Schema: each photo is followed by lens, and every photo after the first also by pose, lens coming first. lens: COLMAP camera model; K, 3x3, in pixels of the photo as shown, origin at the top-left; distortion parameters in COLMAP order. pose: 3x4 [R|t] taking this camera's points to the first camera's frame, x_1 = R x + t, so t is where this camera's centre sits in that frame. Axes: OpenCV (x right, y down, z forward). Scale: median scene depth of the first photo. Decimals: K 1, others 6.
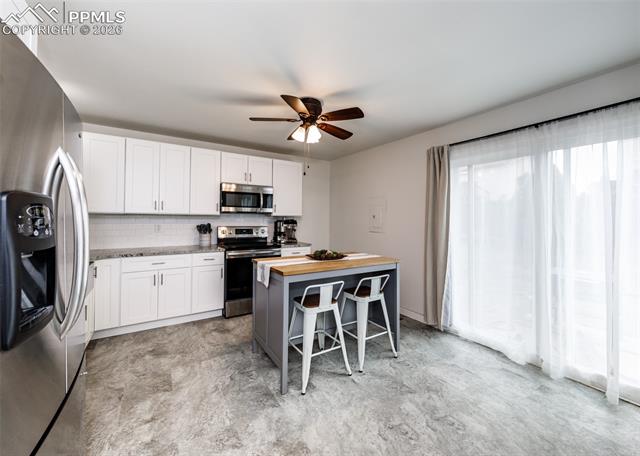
lens RADIAL K [[260.6, 0, 320.8], [0, 260.6, 219.0], [0, 0, 1]] dist [-0.001853, 0.000371]
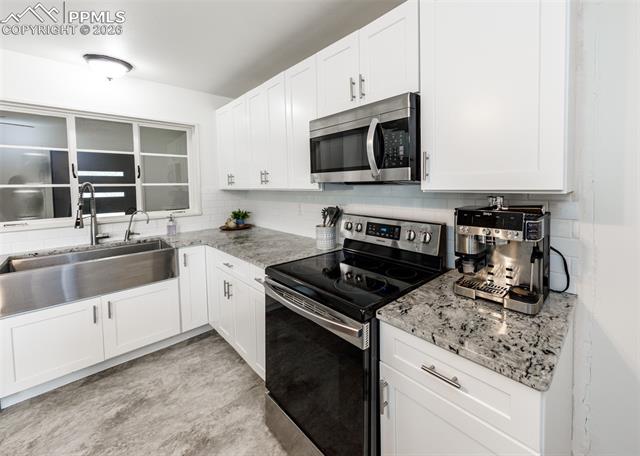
lens RADIAL K [[257.9, 0, 375.7], [0, 257.9, 195.3], [0, 0, 1]] dist [0.002383, -0.000794]
pose [[0.280157, 0.026684, -0.959583, 0.102805], [0.008278, 0.999509, 0.030211, -0.022789], [0.959919, -0.016407, 0.279799, 1.103168]]
